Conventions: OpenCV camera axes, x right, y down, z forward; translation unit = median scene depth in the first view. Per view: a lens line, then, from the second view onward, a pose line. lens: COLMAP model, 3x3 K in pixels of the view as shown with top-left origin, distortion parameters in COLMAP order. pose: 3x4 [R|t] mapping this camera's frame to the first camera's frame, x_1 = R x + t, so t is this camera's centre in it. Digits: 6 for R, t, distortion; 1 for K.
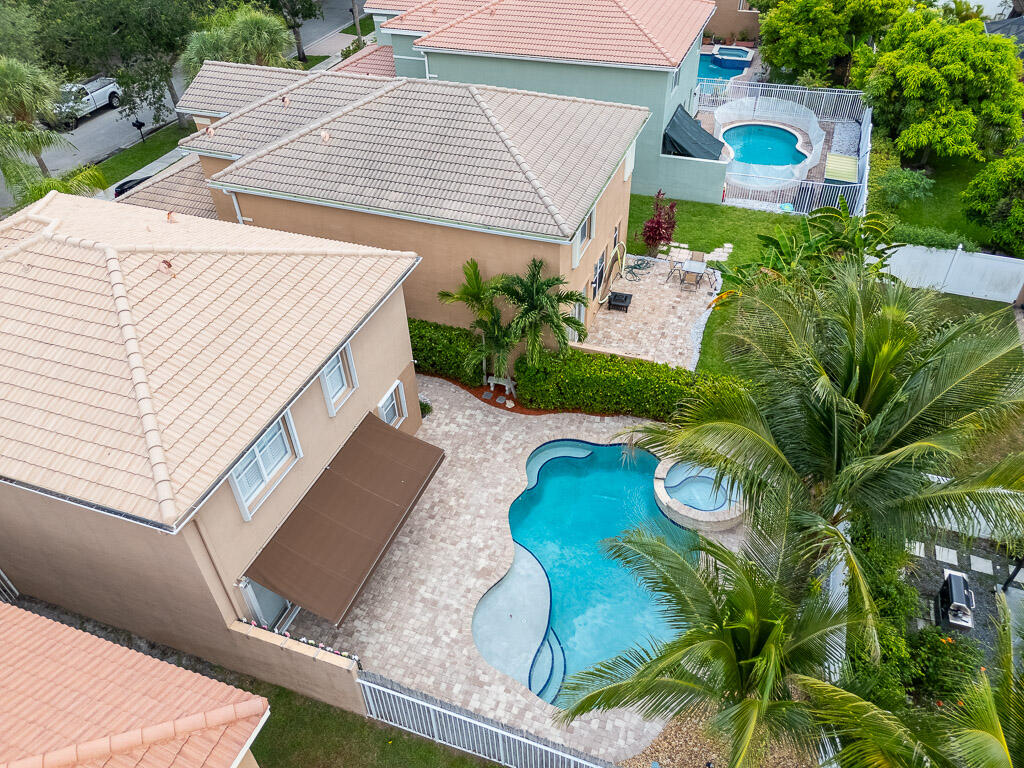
lens RADIAL K [[759.3, 0, 512.0], [0, 759.3, 384.0], [0, 0, 1]] dist [0.063622, -0.054518]
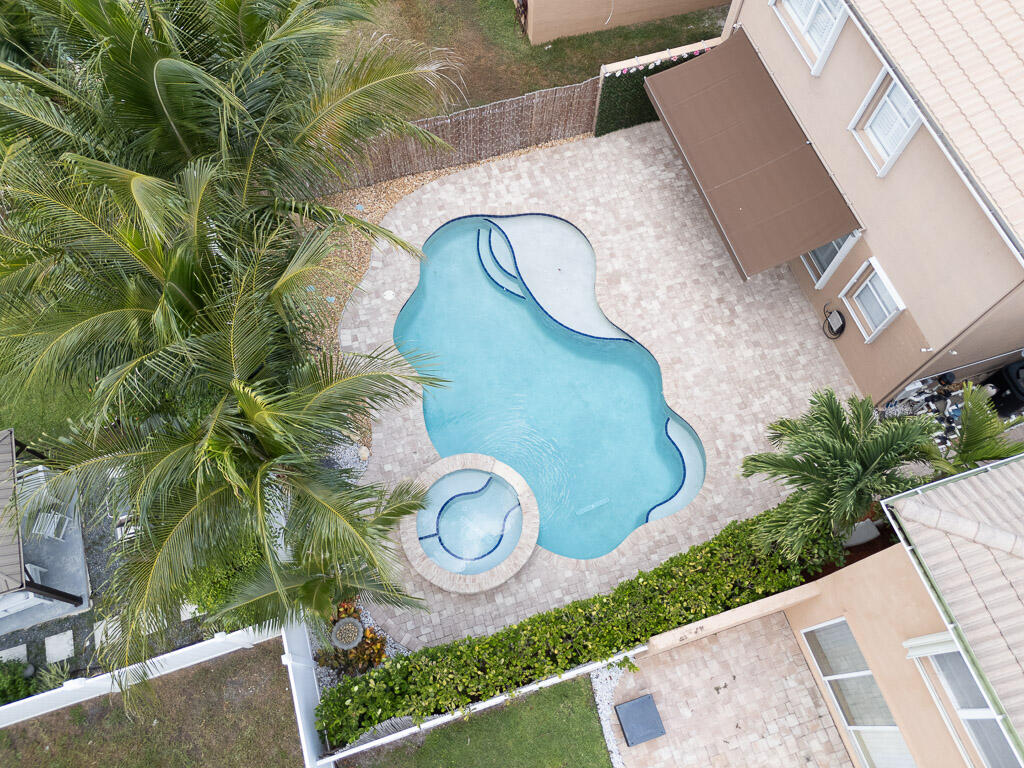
lens RADIAL K [[759.3, 0, 512.0], [0, 759.3, 384.0], [0, 0, 1]] dist [0.063622, -0.054518]
pose [[-0.785048, 0.576058, -0.227721, 0.334209], [-0.384963, -0.165709, 0.907934, -0.539333], [0.485287, 0.800436, 0.351850, 0.734835]]
